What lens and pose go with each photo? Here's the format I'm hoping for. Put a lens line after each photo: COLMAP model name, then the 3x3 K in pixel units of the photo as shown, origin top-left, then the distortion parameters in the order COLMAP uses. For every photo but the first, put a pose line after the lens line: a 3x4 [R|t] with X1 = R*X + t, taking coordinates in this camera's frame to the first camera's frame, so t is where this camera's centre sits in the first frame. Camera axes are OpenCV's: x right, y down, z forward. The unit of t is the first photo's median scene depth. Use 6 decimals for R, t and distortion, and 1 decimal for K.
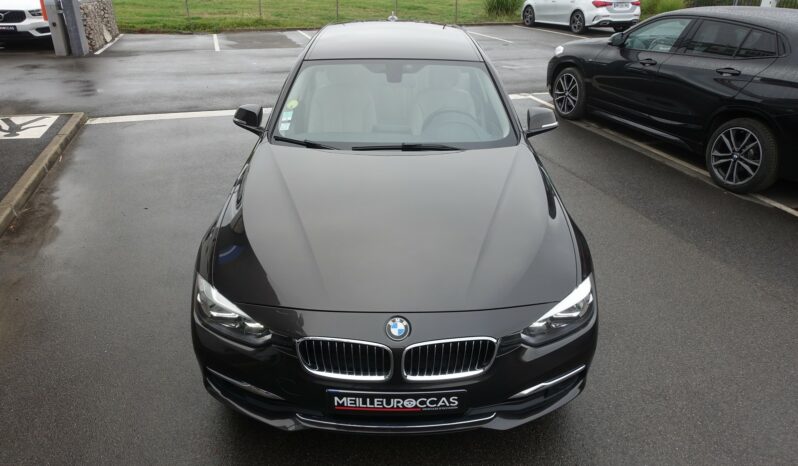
lens RADIAL K [[548.6, 0, 402.4], [0, 548.6, 230.0], [0, 0, 1]] dist [-0.002512, -0.000770]
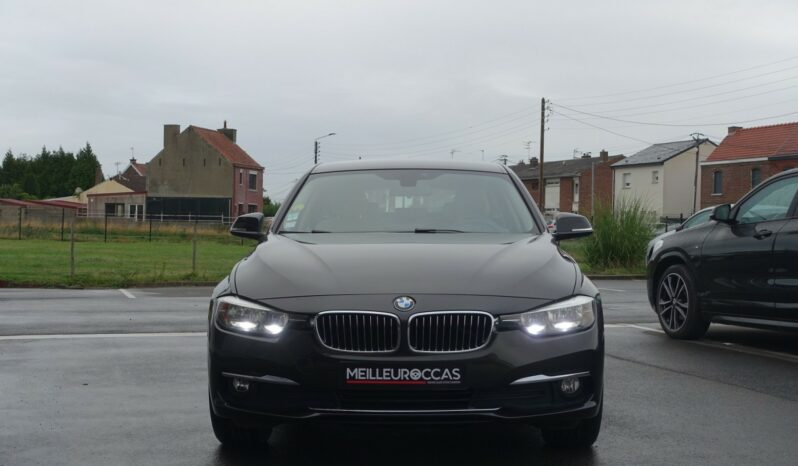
lens RADIAL K [[1270.5, 0, 399.0], [0, 1270.5, 233.0], [0, 0, 1]] dist [-0.110682, 0.075849]
pose [[0.999084, -0.014142, -0.040375, 0.057072], [-0.005644, 0.891954, -0.452091, 0.797302], [0.042407, 0.451905, 0.891058, -0.907921]]
